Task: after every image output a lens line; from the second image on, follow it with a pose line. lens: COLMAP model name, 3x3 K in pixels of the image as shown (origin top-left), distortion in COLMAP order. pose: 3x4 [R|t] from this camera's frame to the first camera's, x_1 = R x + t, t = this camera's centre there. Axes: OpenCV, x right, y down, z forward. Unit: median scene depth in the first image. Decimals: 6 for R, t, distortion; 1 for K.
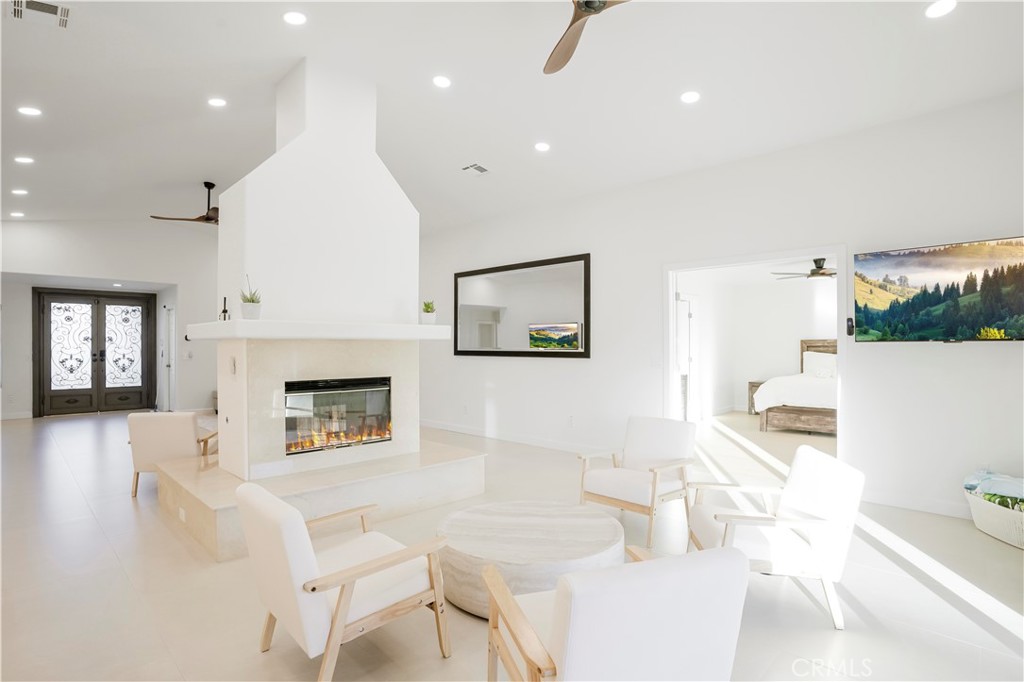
lens RADIAL K [[506.7, 0, 514.2], [0, 506.7, 343.1], [0, 0, 1]] dist [-0.012797, 0.000233]
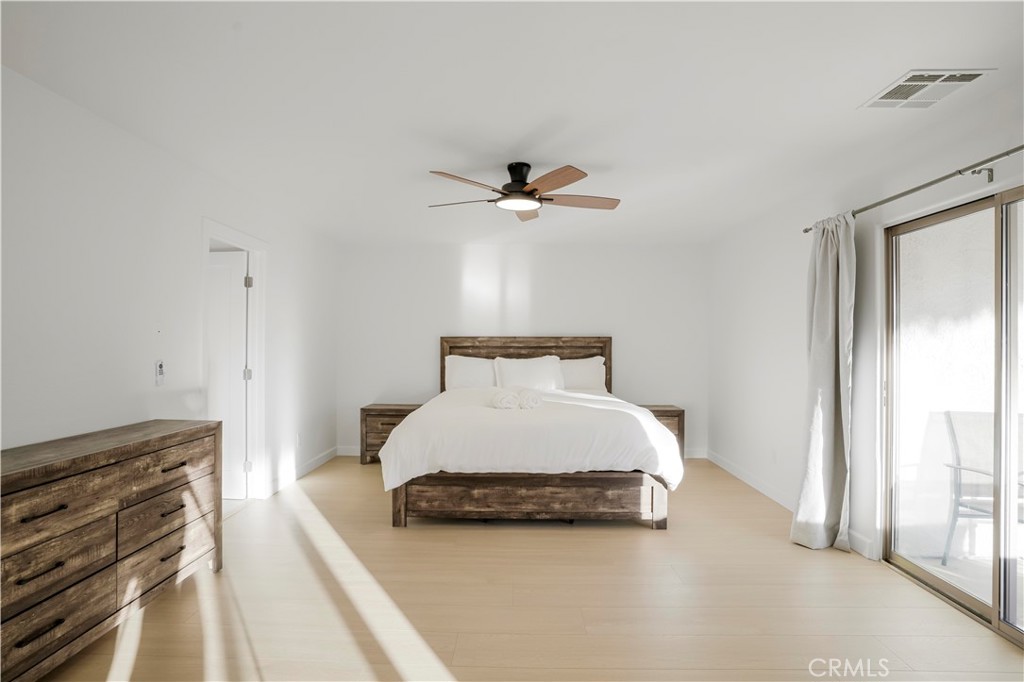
lens RADIAL K [[506.7, 0, 513.8], [0, 506.7, 343.1], [0, 0, 1]] dist [-0.012797, 0.000233]
pose [[0.727551, 0.006504, 0.686023, 0.250147], [-0.007024, 0.999973, -0.002031, 0.002798], [-0.686018, -0.003340, 0.727577, 0.594284]]
